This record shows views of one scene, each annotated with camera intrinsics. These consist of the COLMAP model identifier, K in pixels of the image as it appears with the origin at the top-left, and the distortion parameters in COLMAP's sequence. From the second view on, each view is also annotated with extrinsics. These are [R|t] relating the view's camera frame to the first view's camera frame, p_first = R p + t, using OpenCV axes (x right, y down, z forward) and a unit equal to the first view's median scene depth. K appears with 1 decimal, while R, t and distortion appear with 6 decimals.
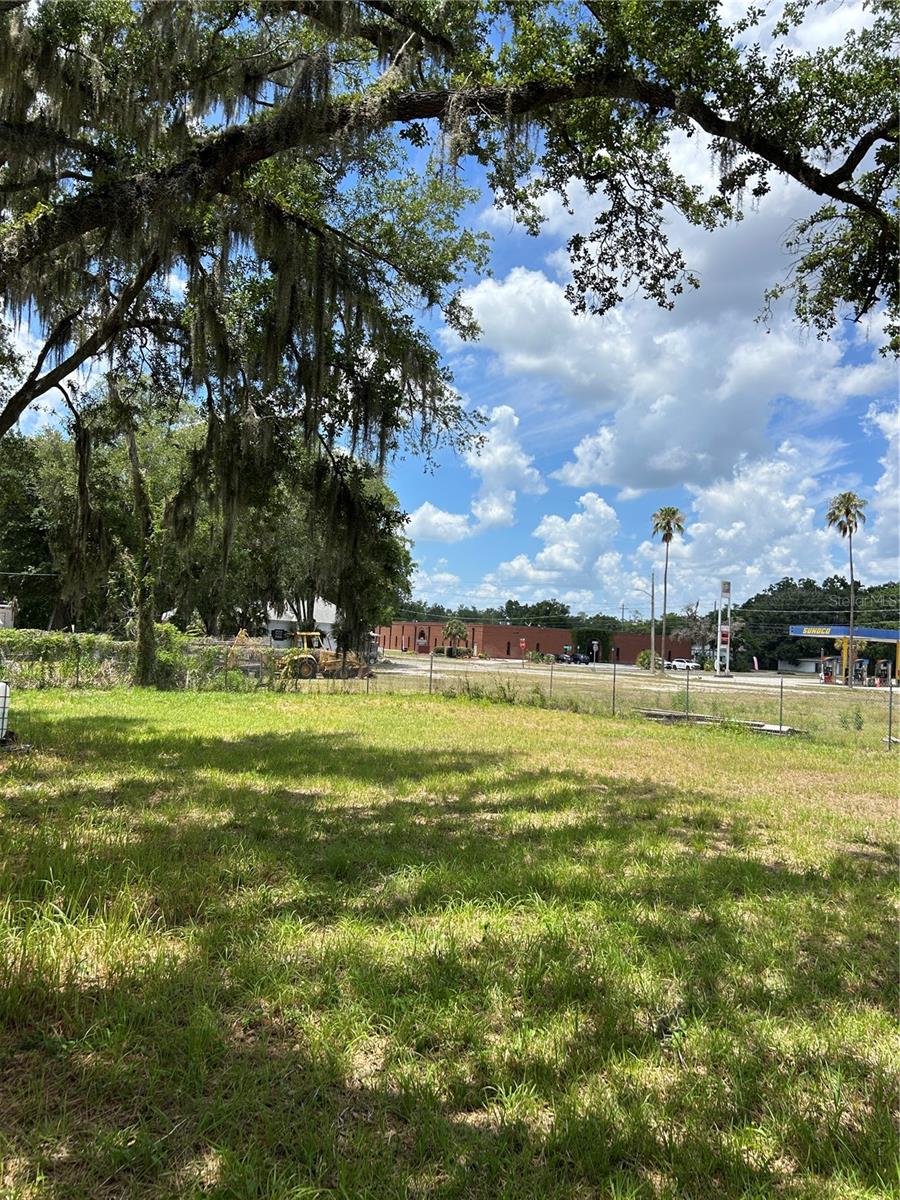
lens RADIAL K [[912.5, 0, 445.0], [0, 912.5, 593.0], [0, 0, 1]] dist [0.060990, -0.061809]
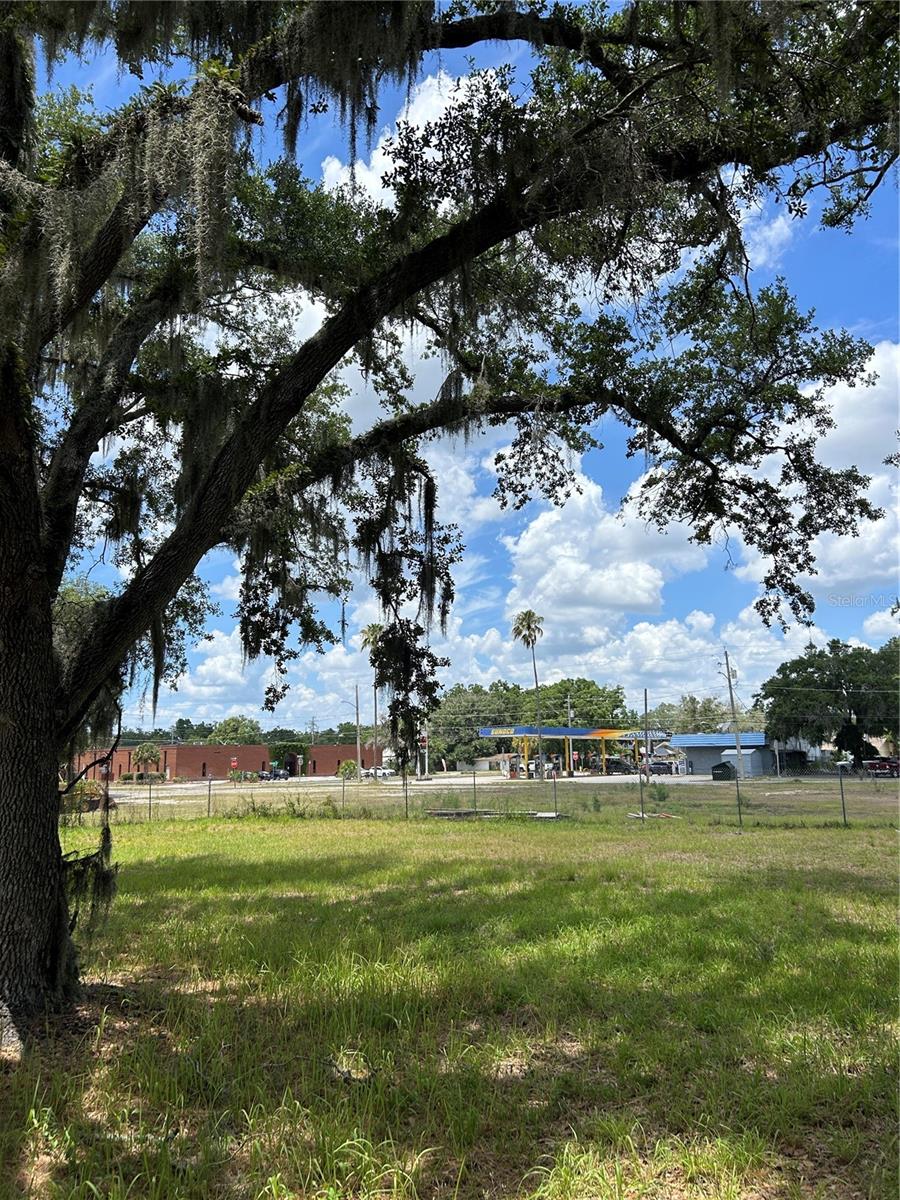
lens RADIAL K [[914.4, 0, 450.0], [0, 914.4, 600.0], [0, 0, 1]] dist [0.081407, -0.000525]
pose [[0.933588, -0.005863, 0.358300, -0.050677], [0.046745, 0.993315, -0.105546, -0.003124], [-0.355286, 0.115285, 0.927621, -0.027687]]
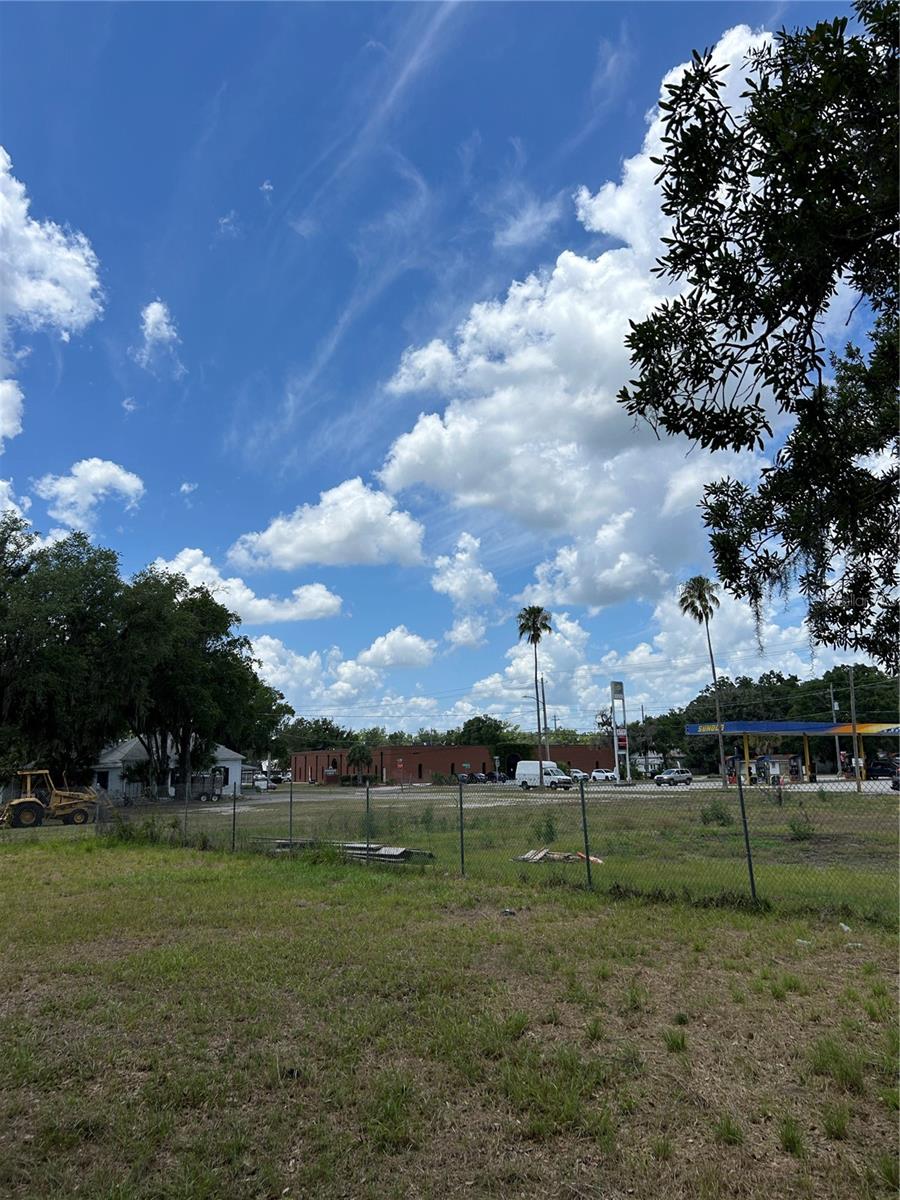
lens RADIAL K [[912.5, 0, 445.0], [0, 912.5, 593.0], [0, 0, 1]] dist [0.060990, -0.061809]
pose [[0.997266, -0.067932, 0.029100, 0.111705], [0.071262, 0.988260, -0.135141, 0.011777], [-0.019578, 0.136845, 0.990399, 0.062855]]
